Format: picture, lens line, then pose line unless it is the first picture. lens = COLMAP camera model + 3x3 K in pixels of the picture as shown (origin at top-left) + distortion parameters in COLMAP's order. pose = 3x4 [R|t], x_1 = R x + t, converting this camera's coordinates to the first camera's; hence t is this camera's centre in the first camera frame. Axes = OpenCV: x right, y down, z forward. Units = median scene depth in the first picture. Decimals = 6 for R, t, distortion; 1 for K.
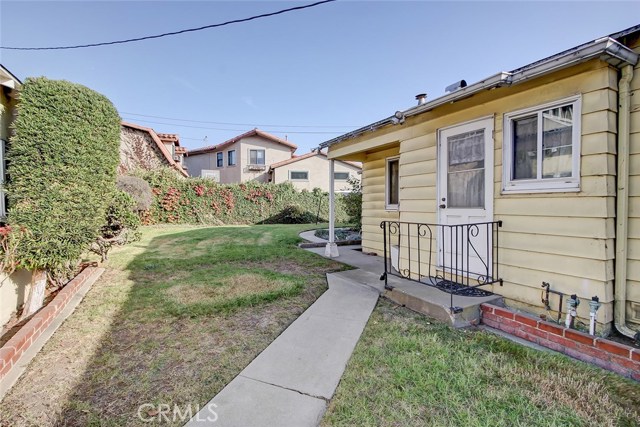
lens RADIAL K [[294.6, 0, 315.3], [0, 294.6, 211.9], [0, 0, 1]] dist [-0.009679, 0.000477]
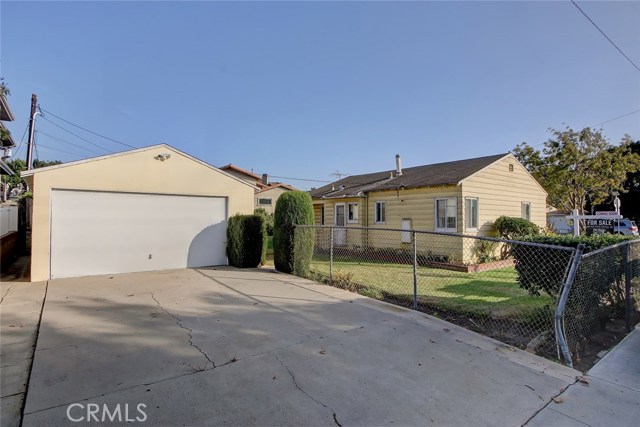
lens RADIAL K [[337.8, 0, 320.0], [0, 337.8, 213.5], [0, 0, 1]] dist [0.005365, 0.000573]
pose [[0.982622, 0.010570, 0.185314, -0.126802], [-0.001937, 0.998907, -0.046704, 0.005425], [-0.185605, 0.045533, 0.981569, -0.774698]]
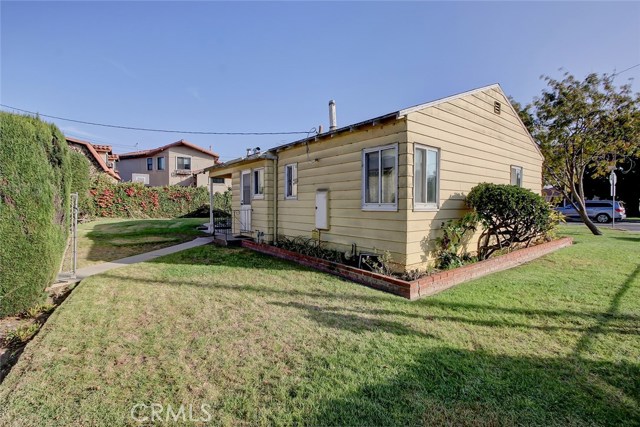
lens RADIAL K [[294.6, 0, 315.3], [0, 294.6, 211.9], [0, 0, 1]] dist [-0.009679, 0.000477]
pose [[0.982977, 0.002786, 0.183708, 0.163625], [-0.002568, 0.999996, -0.001430, 0.013466], [-0.183711, 0.000934, 0.982980, -0.401252]]
